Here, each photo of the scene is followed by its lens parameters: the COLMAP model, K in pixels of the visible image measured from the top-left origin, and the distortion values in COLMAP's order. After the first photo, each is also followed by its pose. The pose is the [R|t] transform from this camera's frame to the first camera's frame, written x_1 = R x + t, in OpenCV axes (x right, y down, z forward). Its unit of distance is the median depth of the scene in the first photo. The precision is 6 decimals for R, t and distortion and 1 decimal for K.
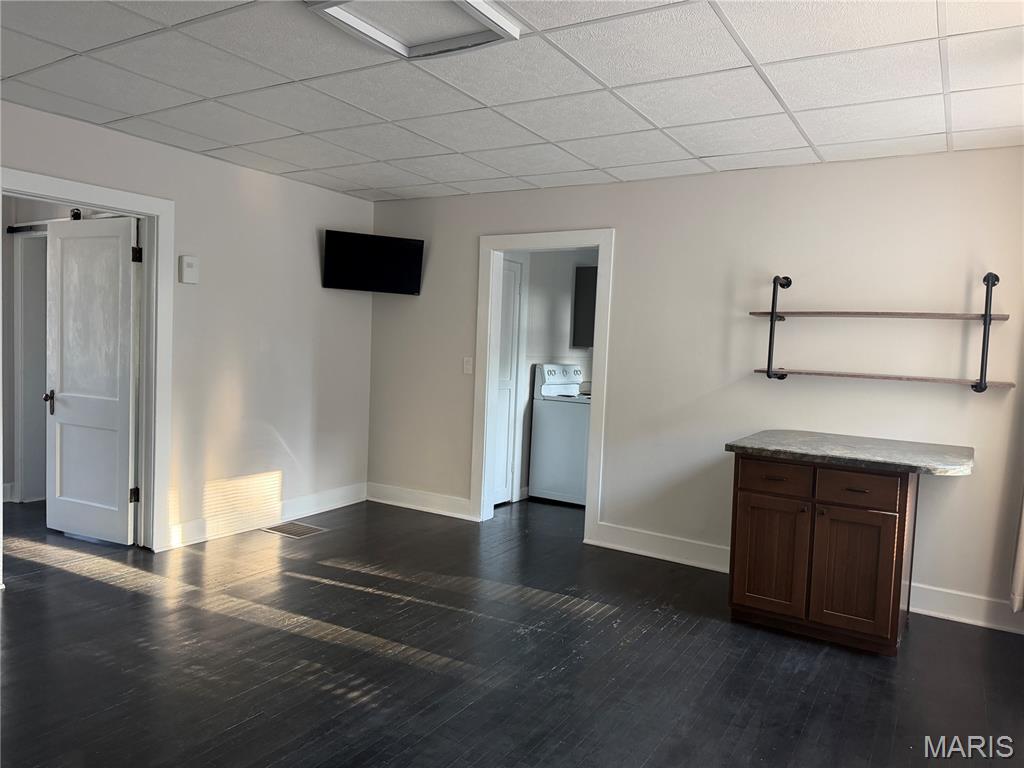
lens RADIAL K [[723.9, 0, 510.5], [0, 723.9, 384.0], [0, 0, 1]] dist [0.045036, -0.005285]
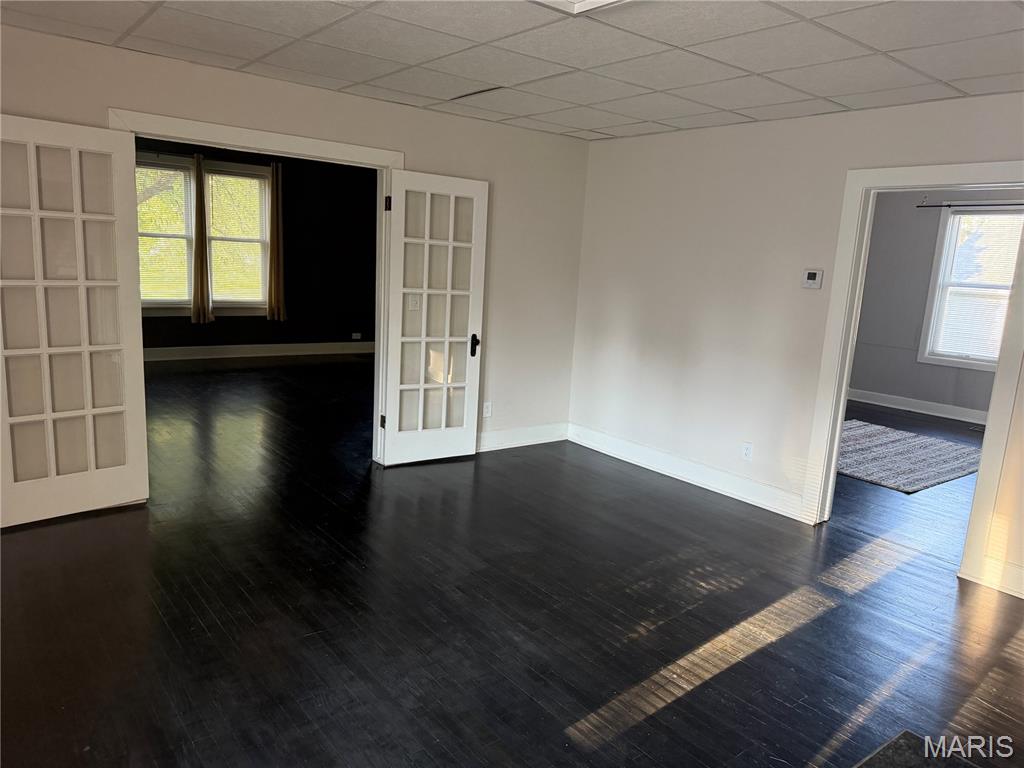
lens RADIAL K [[723.9, 0, 510.3], [0, 723.9, 385.9], [0, 0, 1]] dist [0.045036, -0.005285]
pose [[-0.331915, 0.102381, -0.937737, 0.744198], [-0.127131, 0.980168, 0.152012, -0.084908], [0.934703, 0.169671, -0.312317, 1.130460]]
